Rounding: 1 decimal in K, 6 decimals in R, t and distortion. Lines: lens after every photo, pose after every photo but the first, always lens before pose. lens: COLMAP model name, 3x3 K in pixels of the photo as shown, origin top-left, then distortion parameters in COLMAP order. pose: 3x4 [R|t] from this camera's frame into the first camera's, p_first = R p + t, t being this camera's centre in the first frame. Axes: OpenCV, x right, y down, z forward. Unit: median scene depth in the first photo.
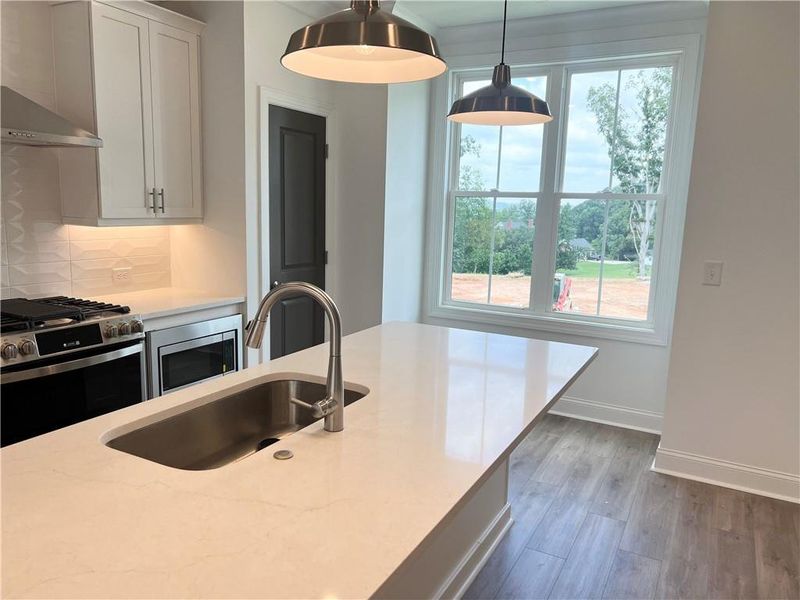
lens RADIAL K [[605.3, 0, 395.9], [0, 605.3, 305.1], [0, 0, 1]] dist [0.049724, -0.048328]
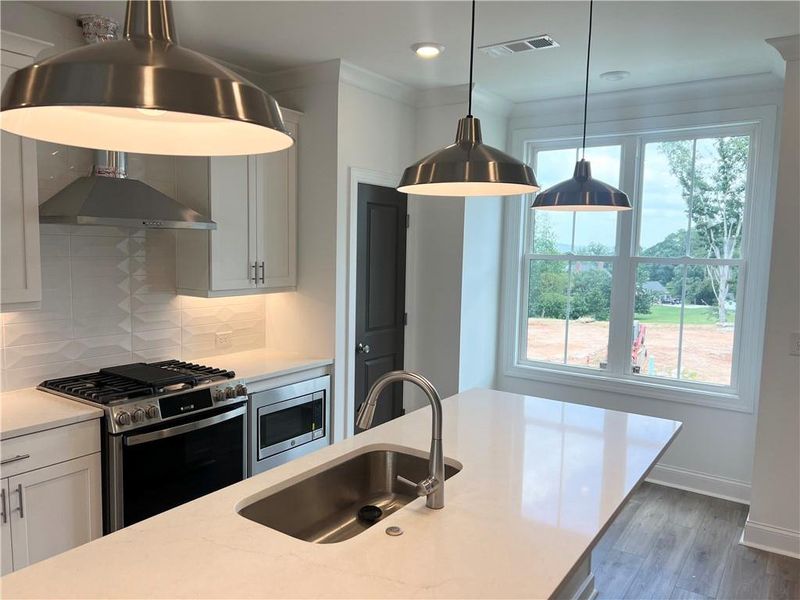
lens RADIAL K [[605.3, 0, 396.6], [0, 605.3, 304.9], [0, 0, 1]] dist [0.049724, -0.048328]
pose [[0.994356, 0.000807, -0.106090, -0.025505], [-0.008362, 0.997457, -0.070782, -0.037522], [0.105763, 0.071270, 0.991834, -0.060053]]
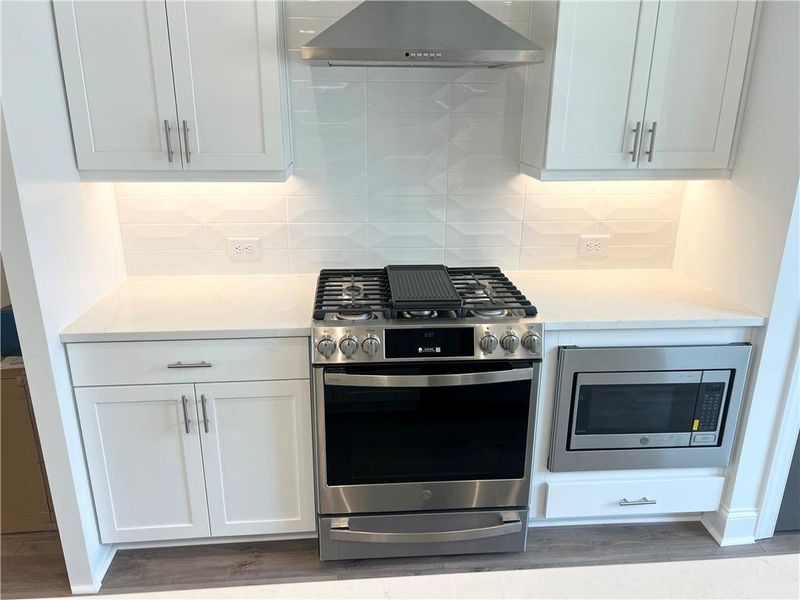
lens RADIAL K [[605.3, 0, 394.7], [0, 605.3, 304.2], [0, 0, 1]] dist [0.049724, -0.048328]
pose [[0.548489, 0.239199, -0.801214, 0.012978], [-0.130493, 0.970955, 0.200543, -0.102075], [0.825912, -0.005443, 0.563772, 0.435610]]
